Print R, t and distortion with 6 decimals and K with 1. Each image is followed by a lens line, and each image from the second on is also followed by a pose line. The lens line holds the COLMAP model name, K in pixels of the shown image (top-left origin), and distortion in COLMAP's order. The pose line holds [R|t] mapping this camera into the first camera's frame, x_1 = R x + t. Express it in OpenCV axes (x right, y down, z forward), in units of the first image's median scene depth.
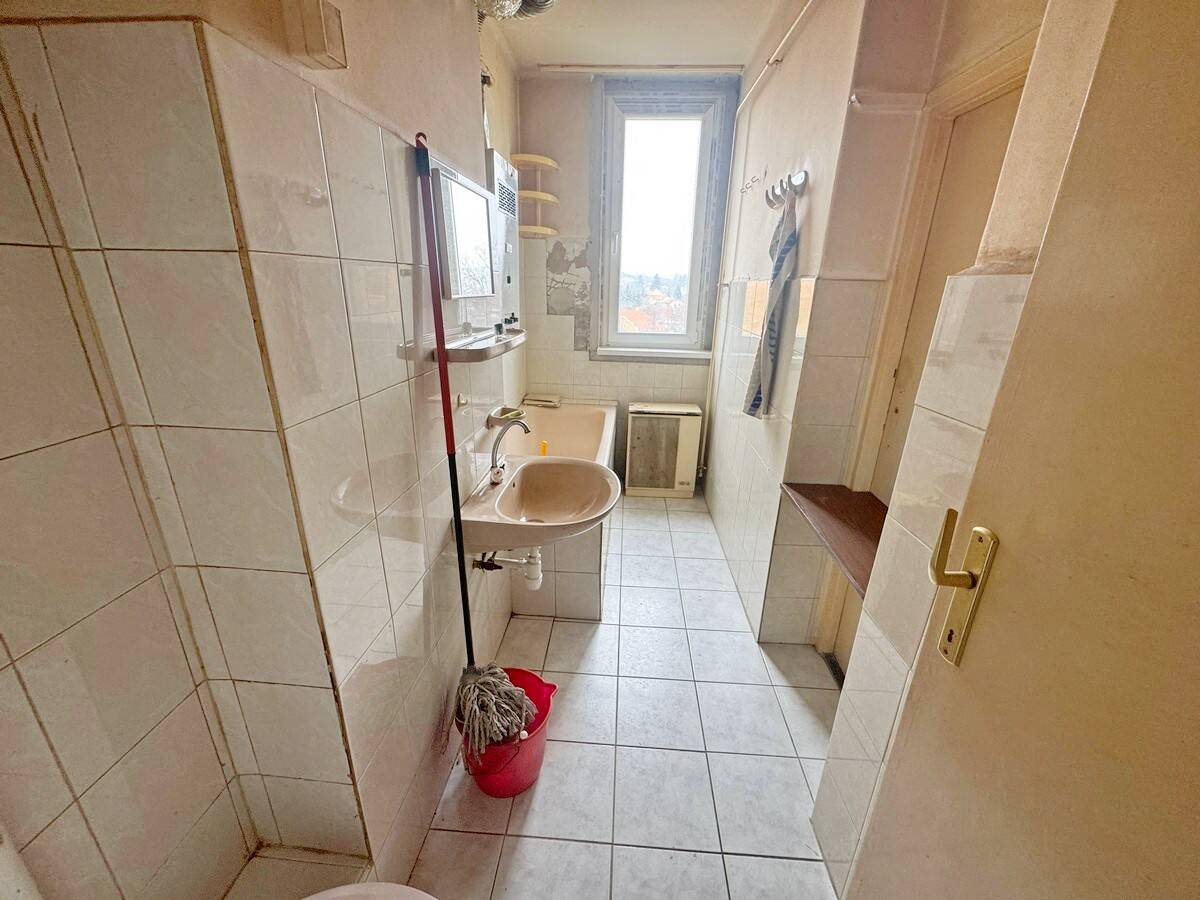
lens RADIAL K [[479.4, 0, 600.5], [0, 479.4, 450.7], [0, 0, 1]] dist [-0.003567, 0.000669]
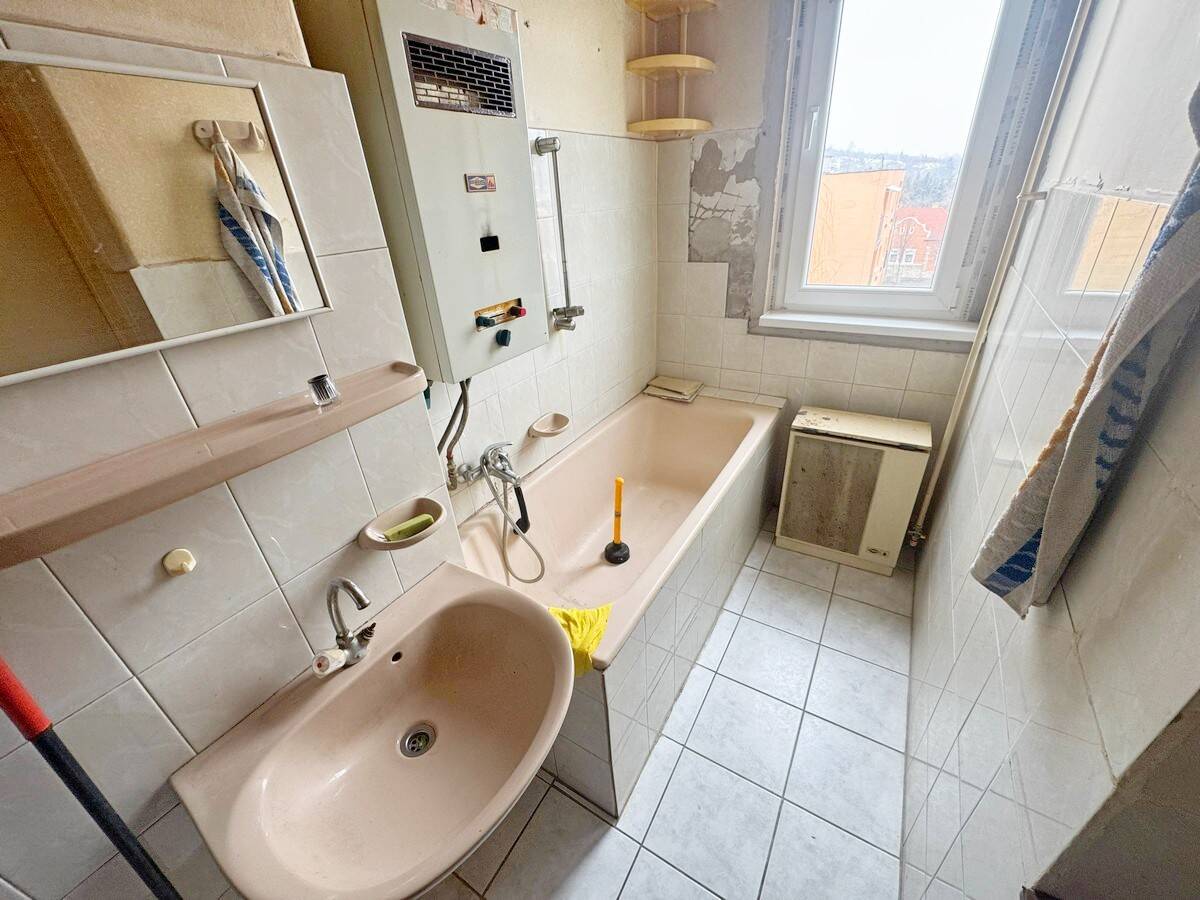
lens RADIAL K [[479.4, 0, 598.0], [0, 479.4, 451.9], [0, 0, 1]] dist [-0.003567, 0.000669]
pose [[0.880311, 0.151437, -0.449577, 0.119326], [-0.074923, 0.980168, 0.183458, -0.141291], [0.468444, -0.127816, 0.874199, 0.333238]]
